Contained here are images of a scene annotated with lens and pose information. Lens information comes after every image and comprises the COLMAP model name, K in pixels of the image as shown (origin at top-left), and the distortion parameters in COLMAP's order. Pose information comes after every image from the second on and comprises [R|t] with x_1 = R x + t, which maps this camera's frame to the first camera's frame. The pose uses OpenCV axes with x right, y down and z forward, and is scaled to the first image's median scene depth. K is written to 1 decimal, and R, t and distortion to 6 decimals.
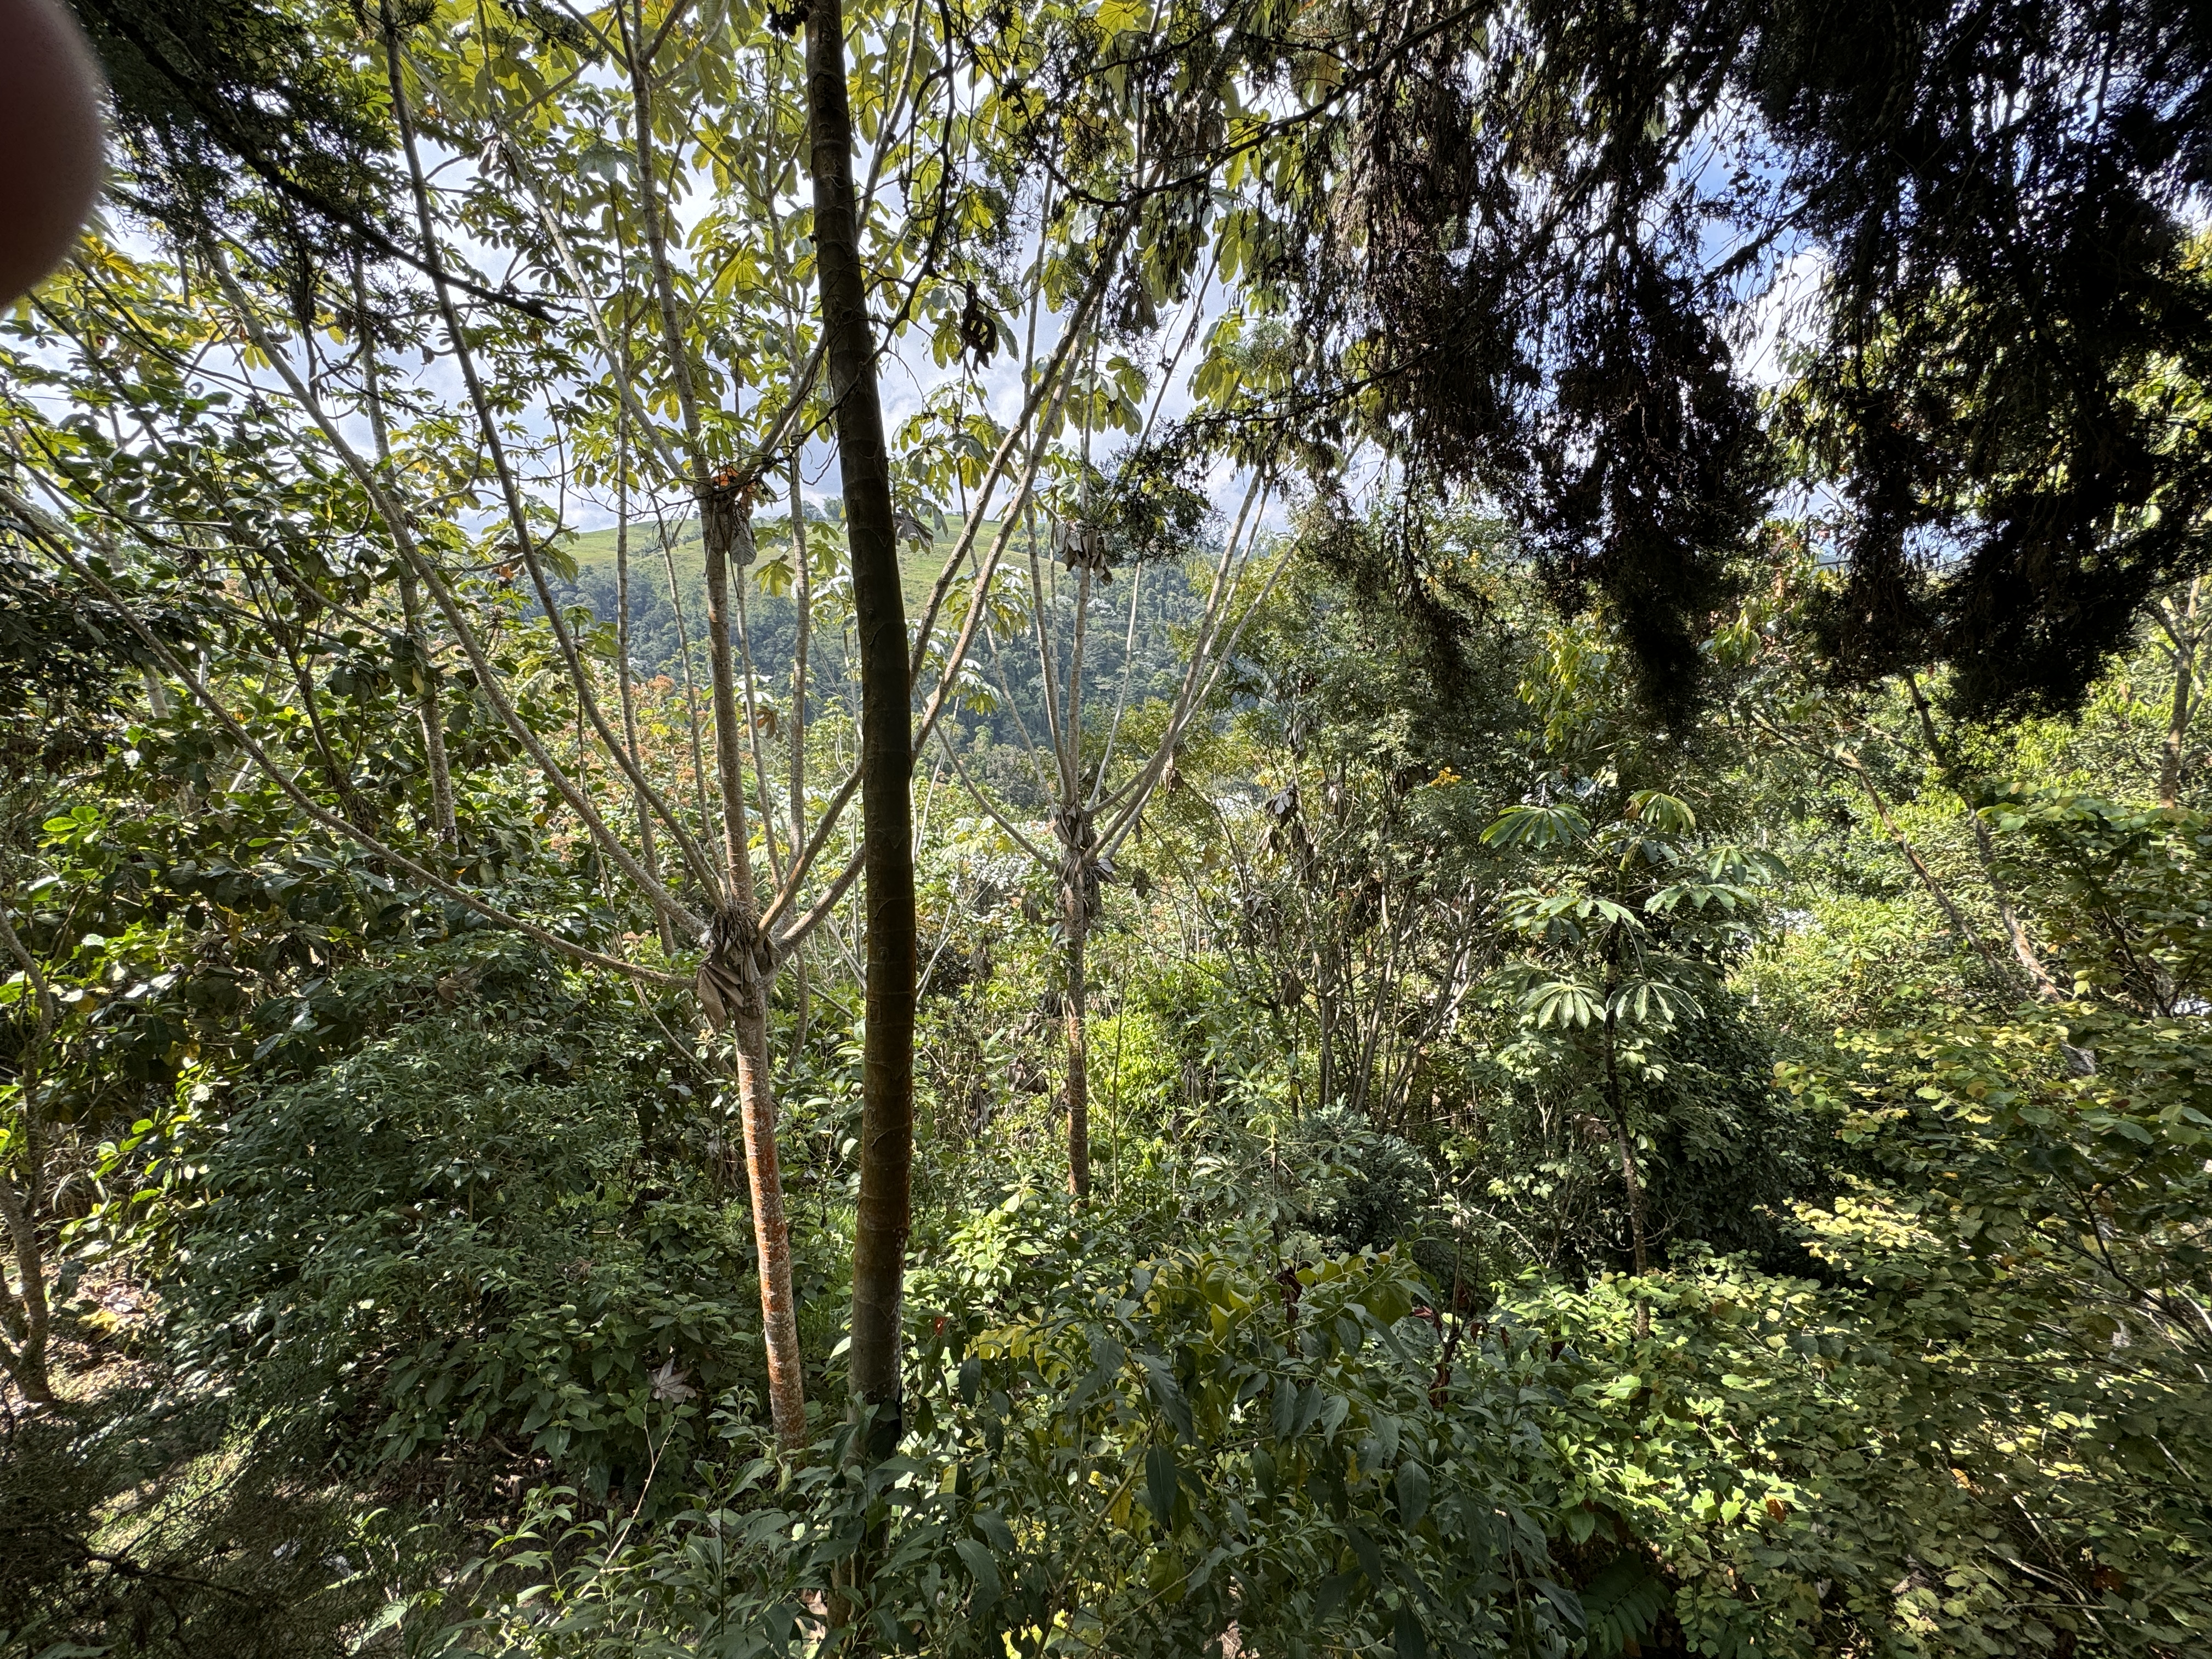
lens RADIAL K [[882.0, 0, 1088.6], [0, 882.0, 814.1], [0, 0, 1]] dist [-0.001554, 0.000118]
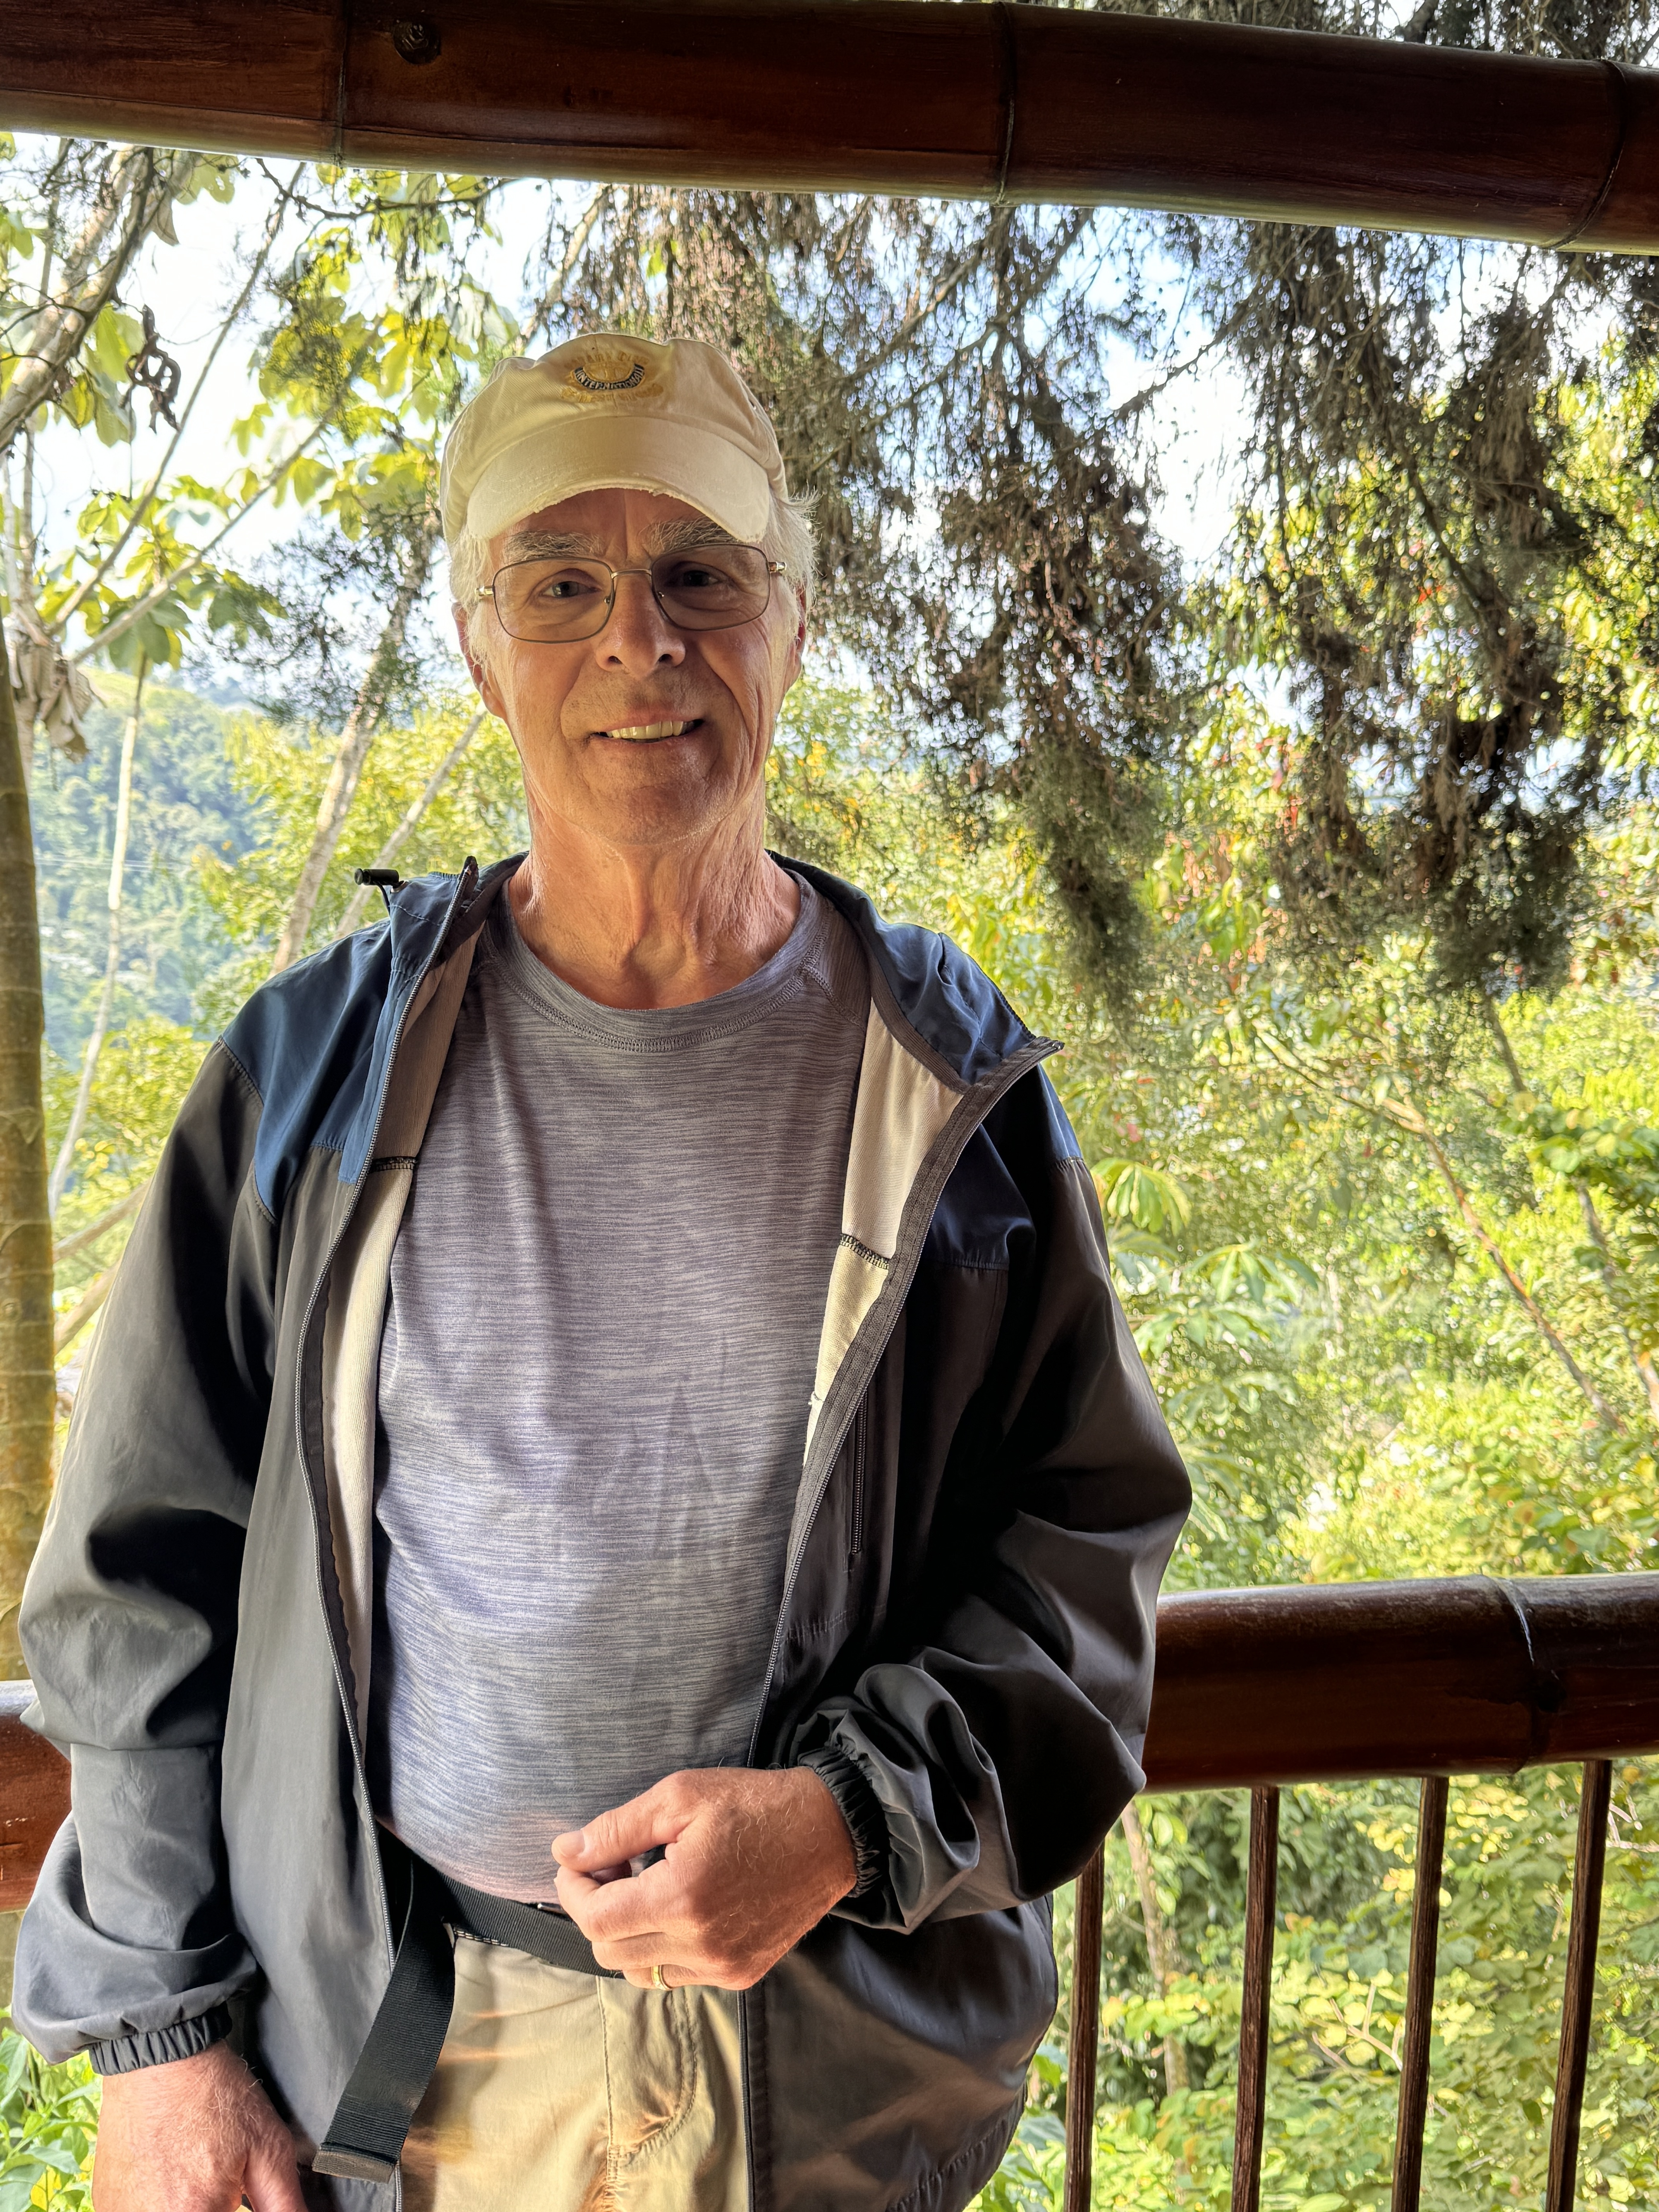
lens RADIAL K [[2069.2, 0, 829.5], [0, 2069.2, 1107.9], [0, 0, 1]] dist [0.015256, 0.000000]
pose [[0.914593, -0.013962, 0.404134, -0.203987], [0.053157, 0.994882, -0.085929, 0.105442], [-0.400866, 0.100072, 0.910655, -0.389430]]
